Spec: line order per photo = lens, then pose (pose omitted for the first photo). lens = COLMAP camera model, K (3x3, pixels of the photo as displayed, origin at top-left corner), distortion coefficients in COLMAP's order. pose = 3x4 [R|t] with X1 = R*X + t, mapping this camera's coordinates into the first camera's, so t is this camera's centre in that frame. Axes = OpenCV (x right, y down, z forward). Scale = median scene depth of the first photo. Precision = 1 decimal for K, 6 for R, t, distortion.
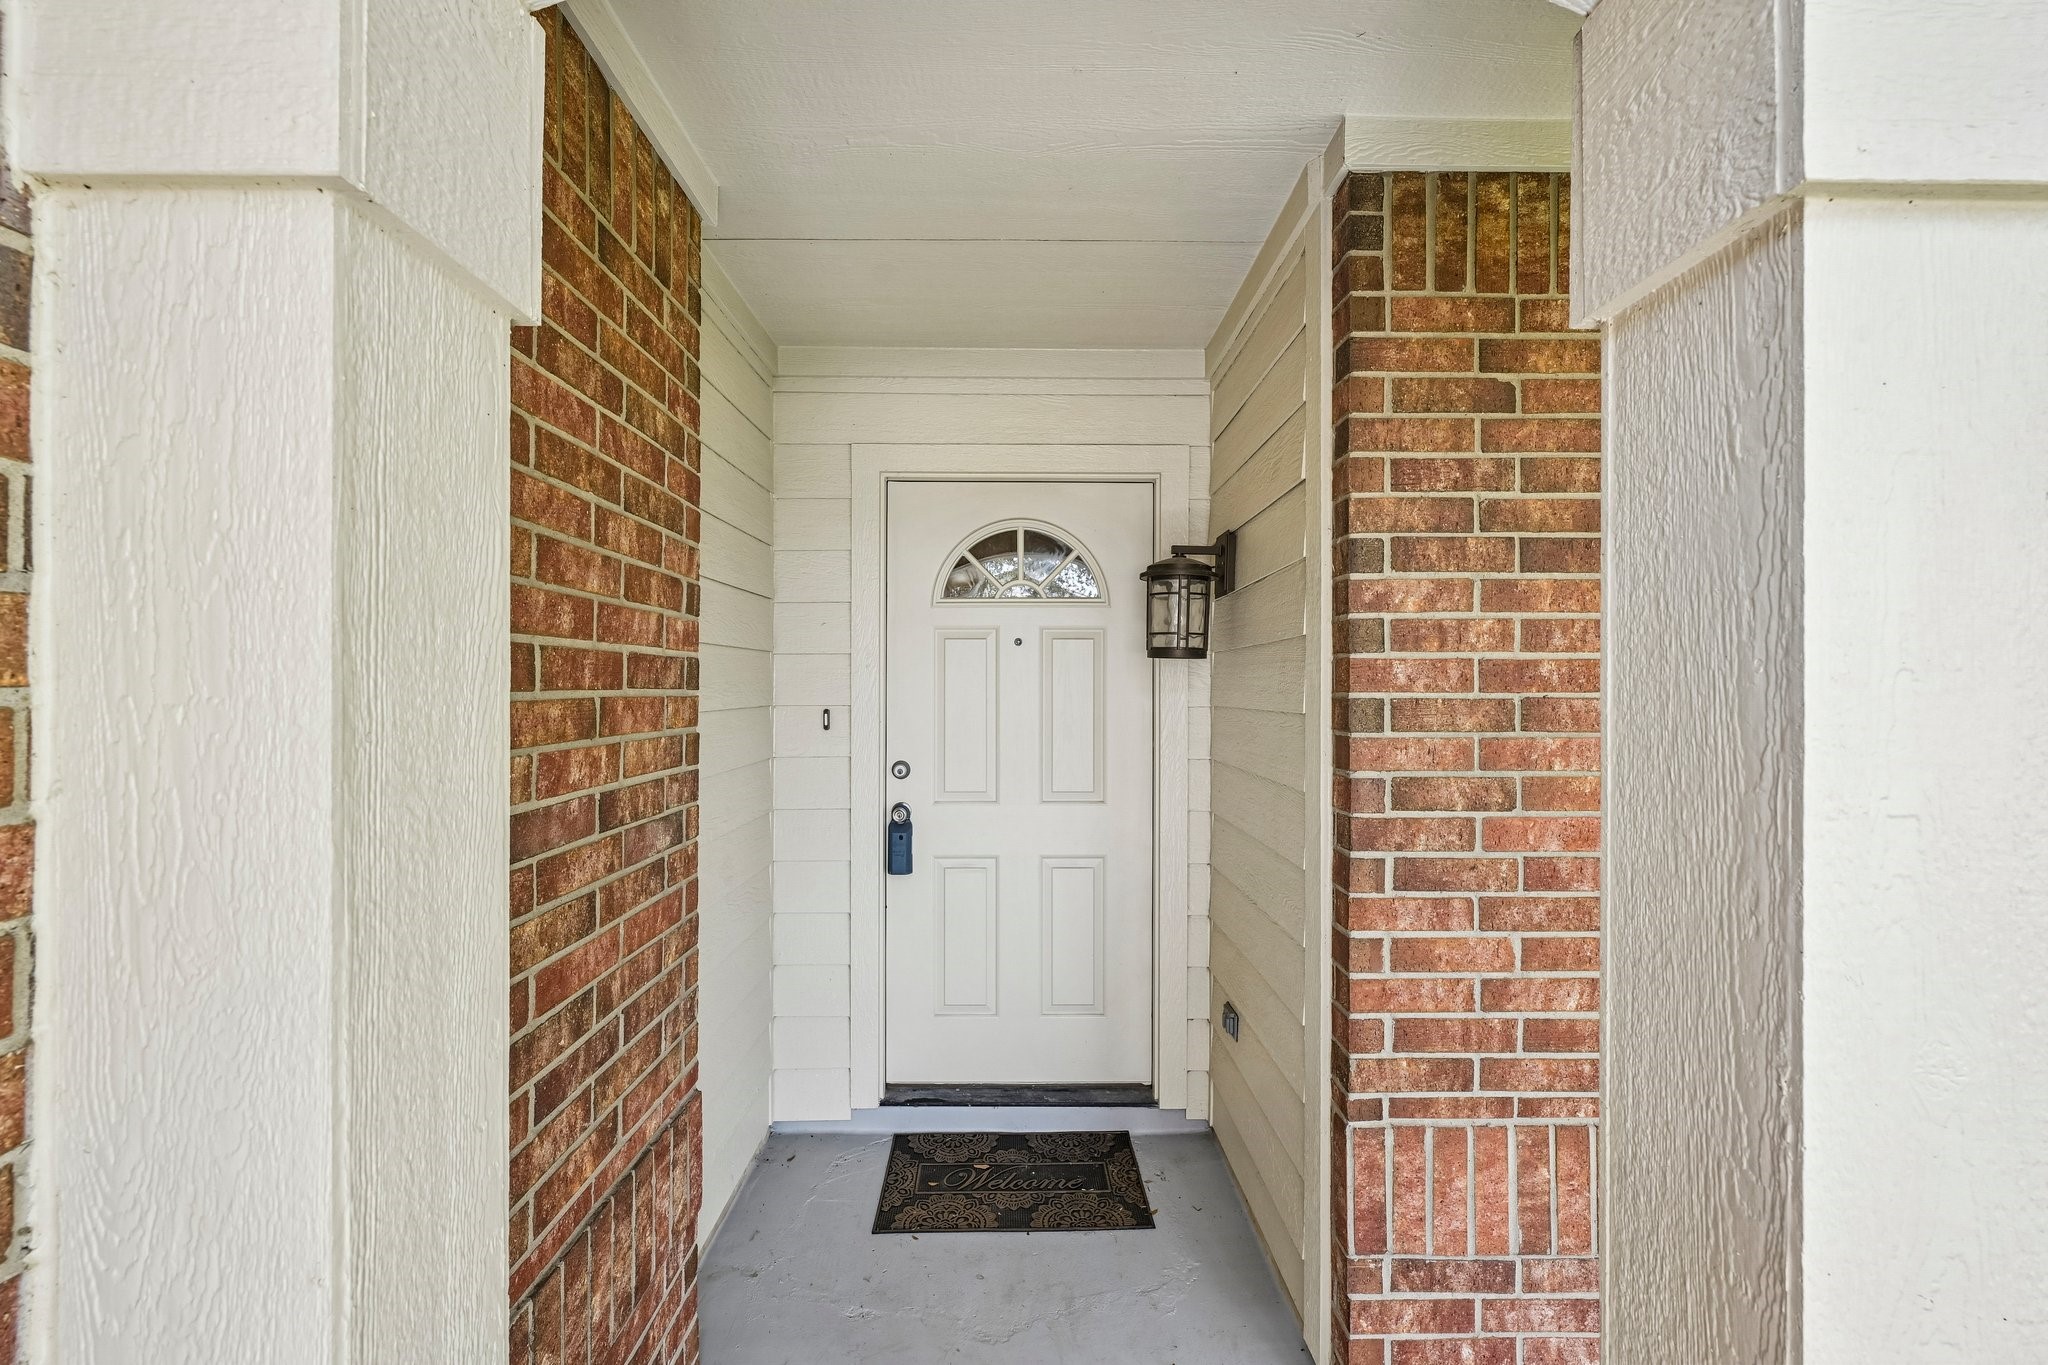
lens RADIAL K [[812.9, 0, 1023.8], [0, 812.9, 690.1], [0, 0, 1]] dist [-0.001271, 0.000333]
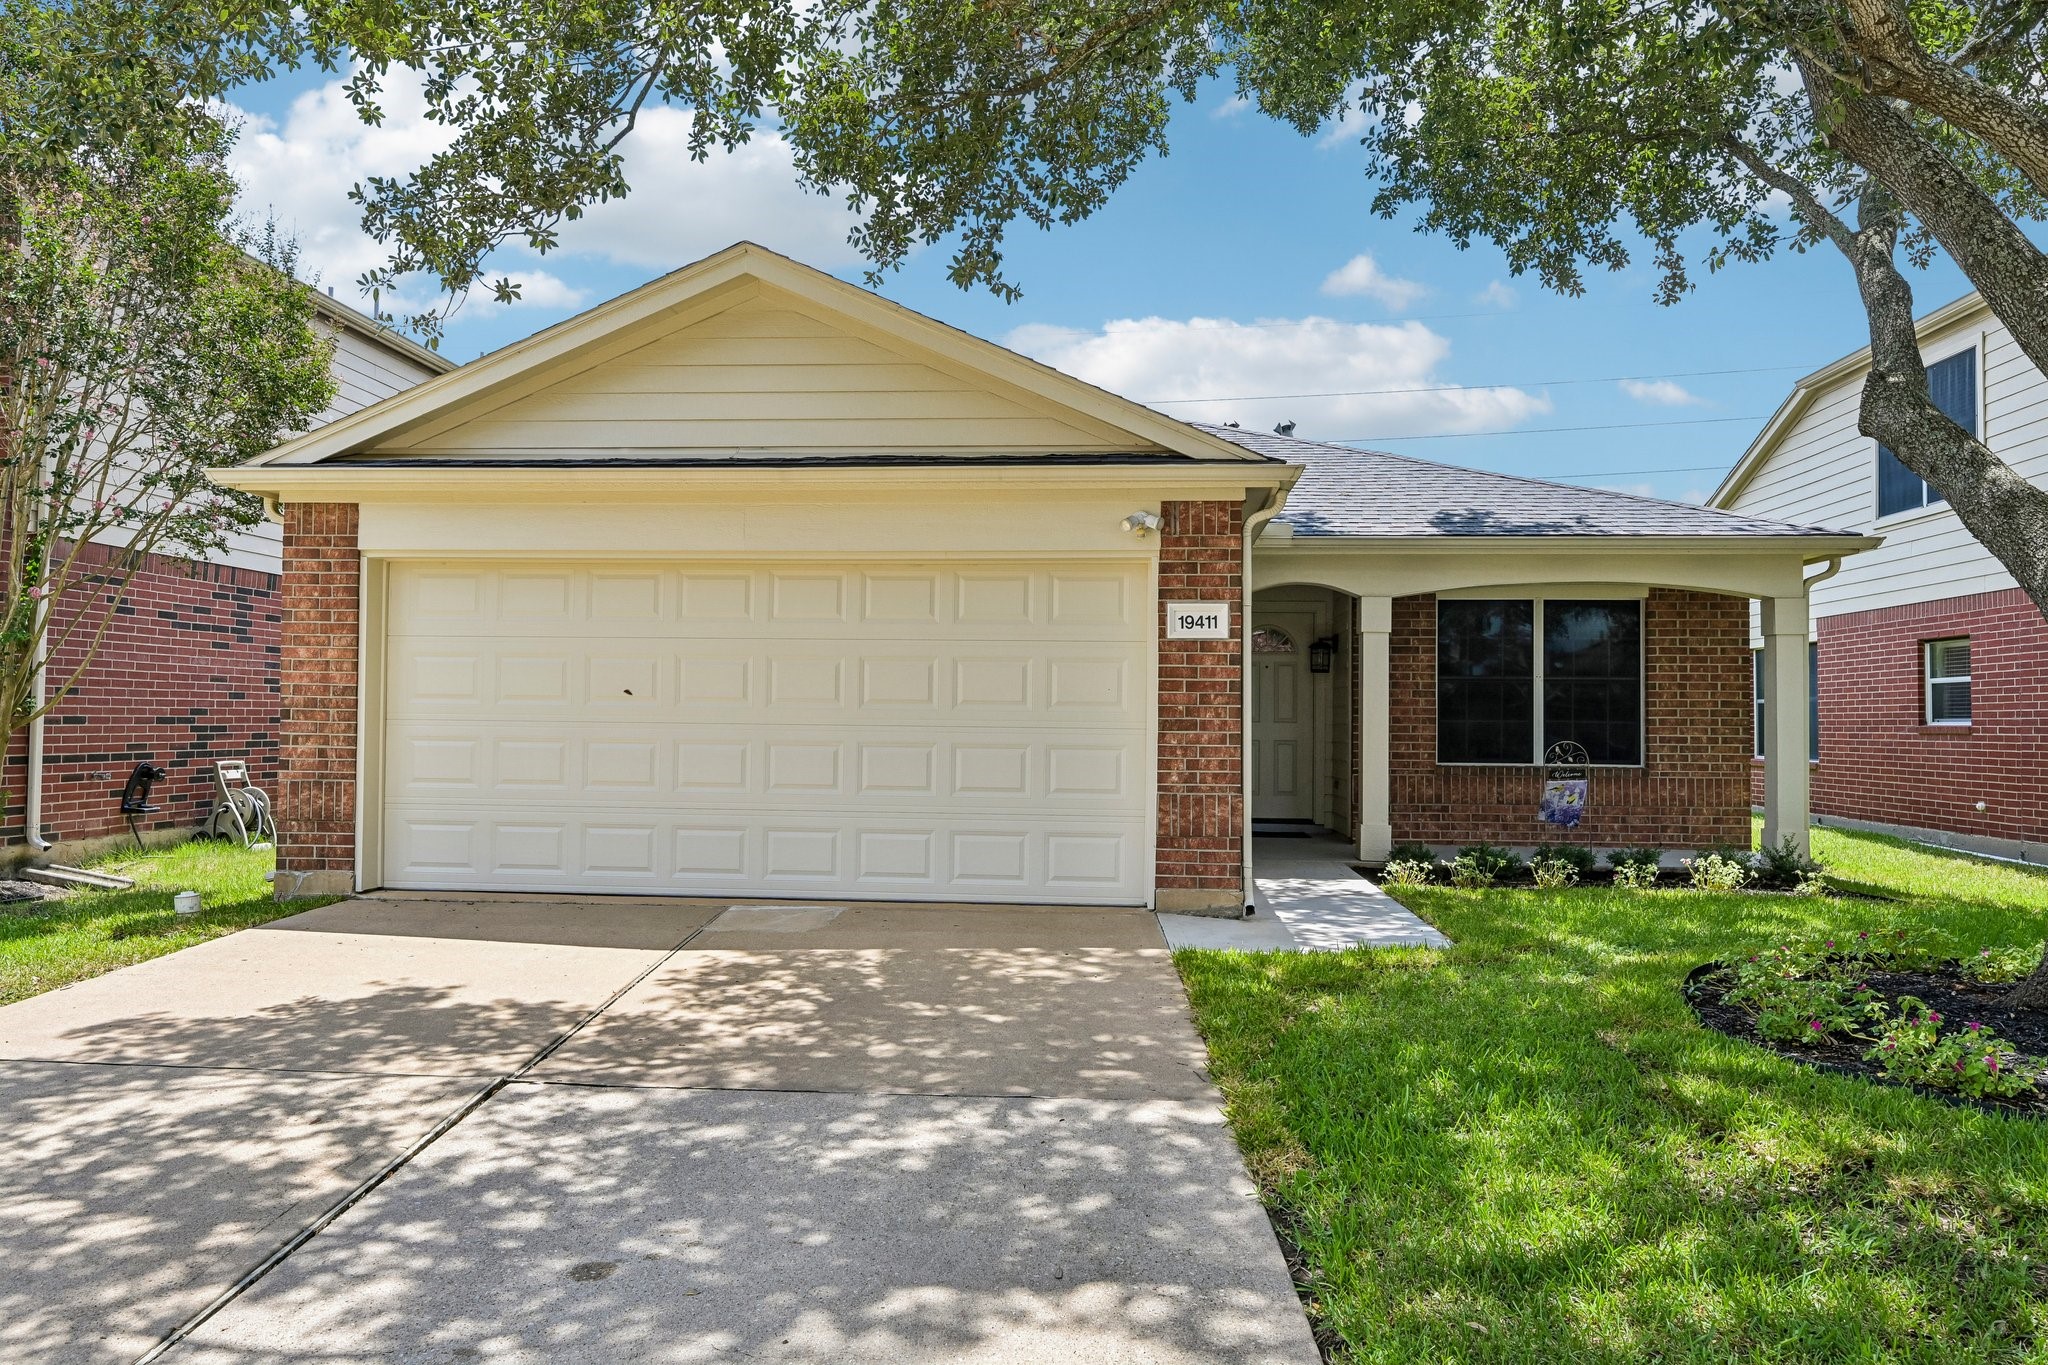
lens RADIAL K [[1304.2, 0, 1033.6], [0, 1304.2, 658.3], [0, 0, 1]] dist [-0.002778, 0.000545]
pose [[0.996588, 0.002989, -0.082483, -0.778674], [-0.007097, 0.998746, -0.049565, 0.257089], [0.082232, 0.049982, 0.995359, -6.435868]]
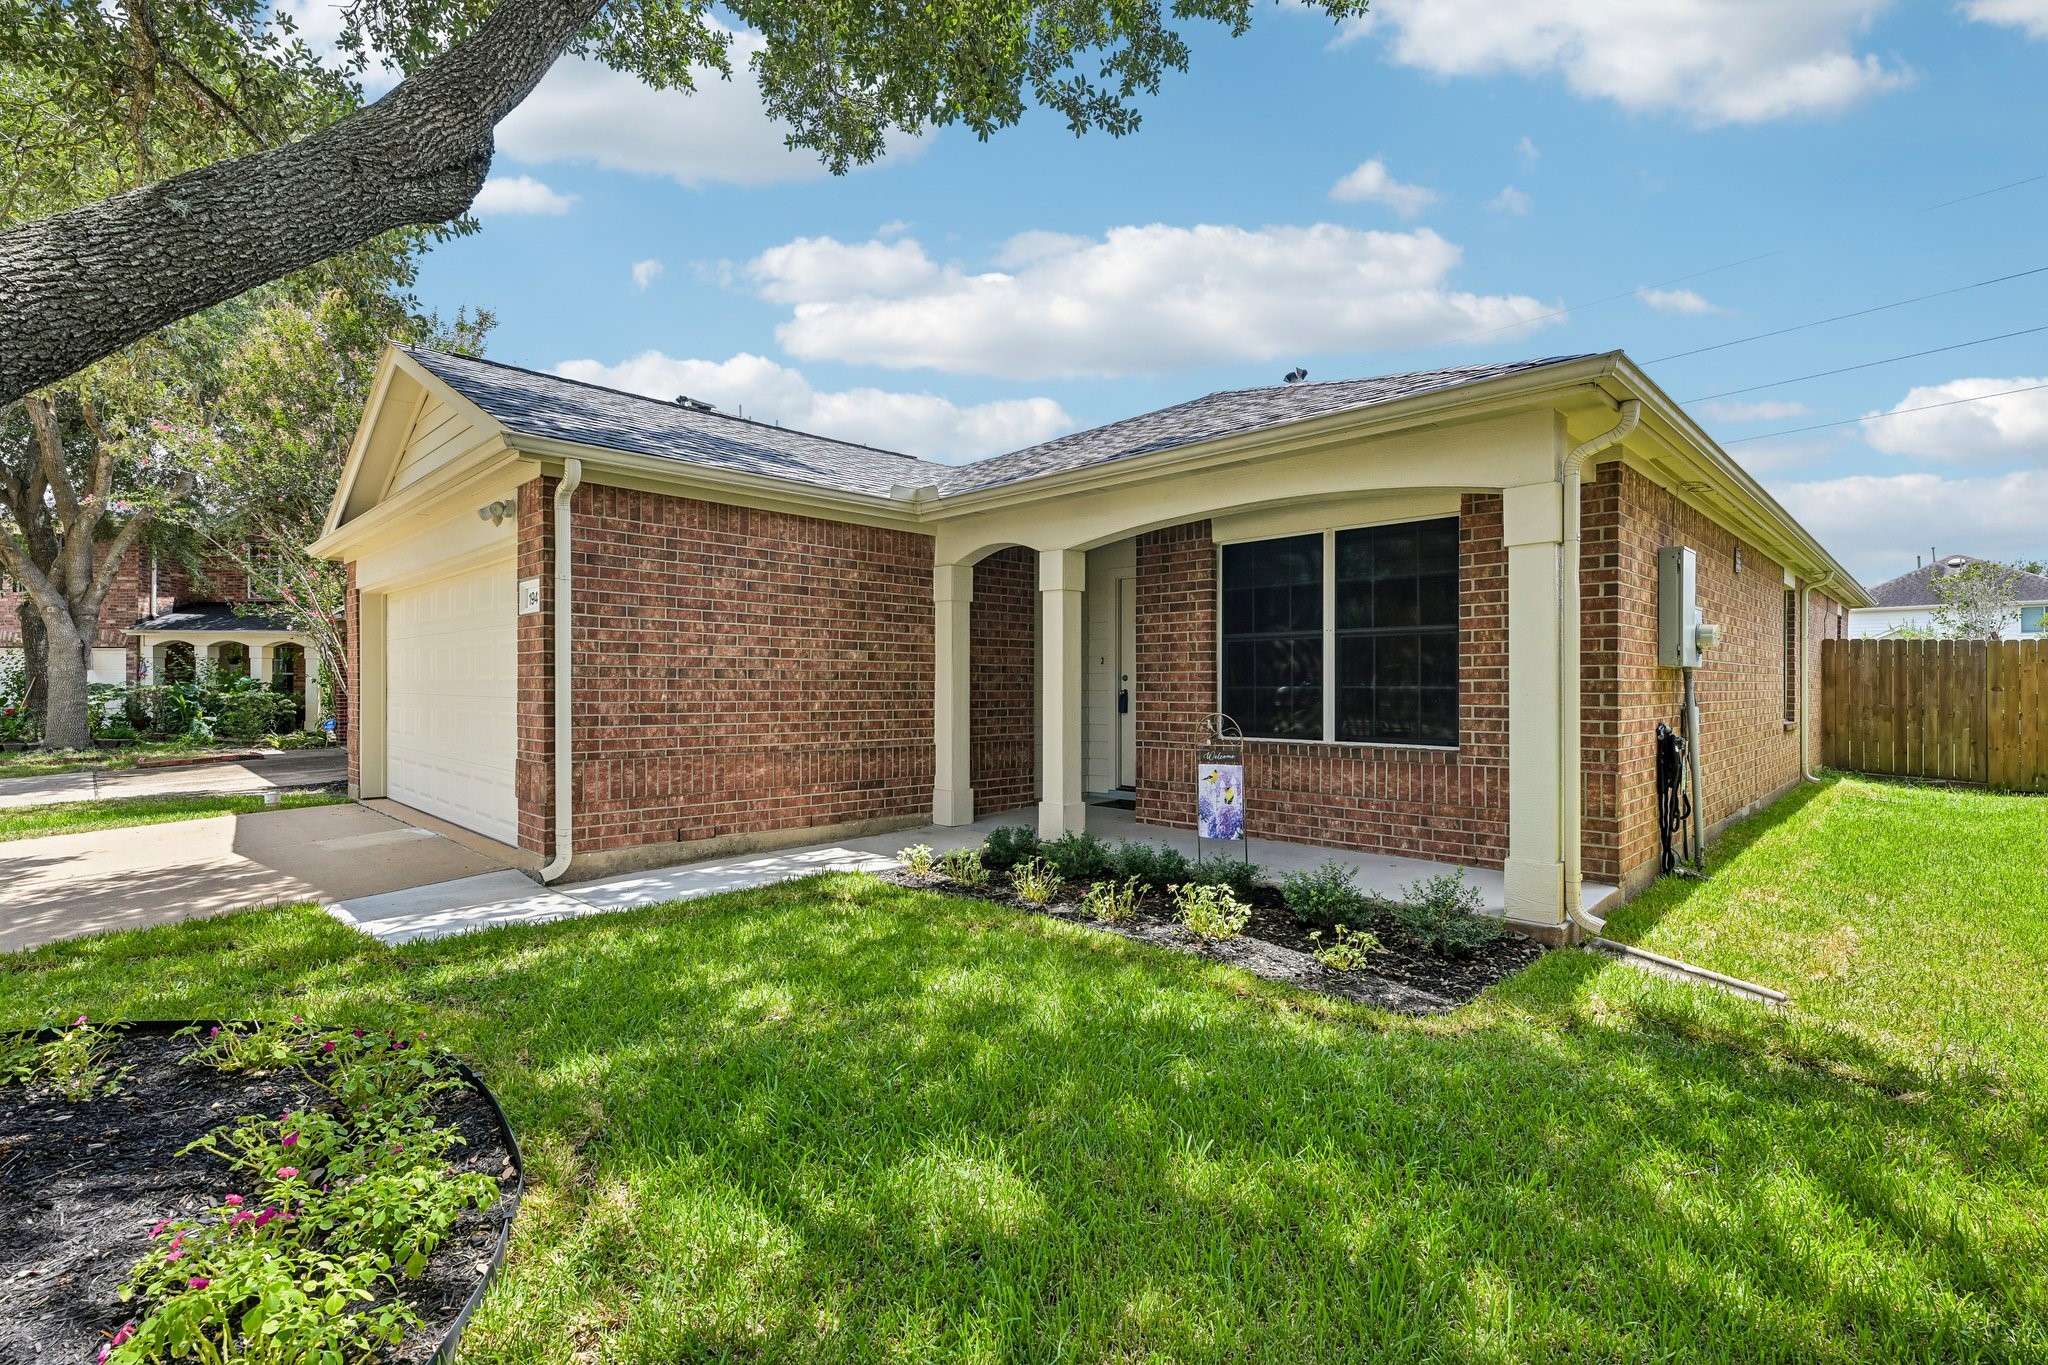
lens RADIAL K [[936.5, 0, 1024.0], [0, 936.5, 682.5], [0, 0, 1]] dist [0.000171, 0.000007]
pose [[0.706836, -0.004789, -0.707361, 3.380488], [0.001409, 0.999985, -0.005363, 0.227138], [0.707376, 0.002794, 0.706832, -2.788860]]
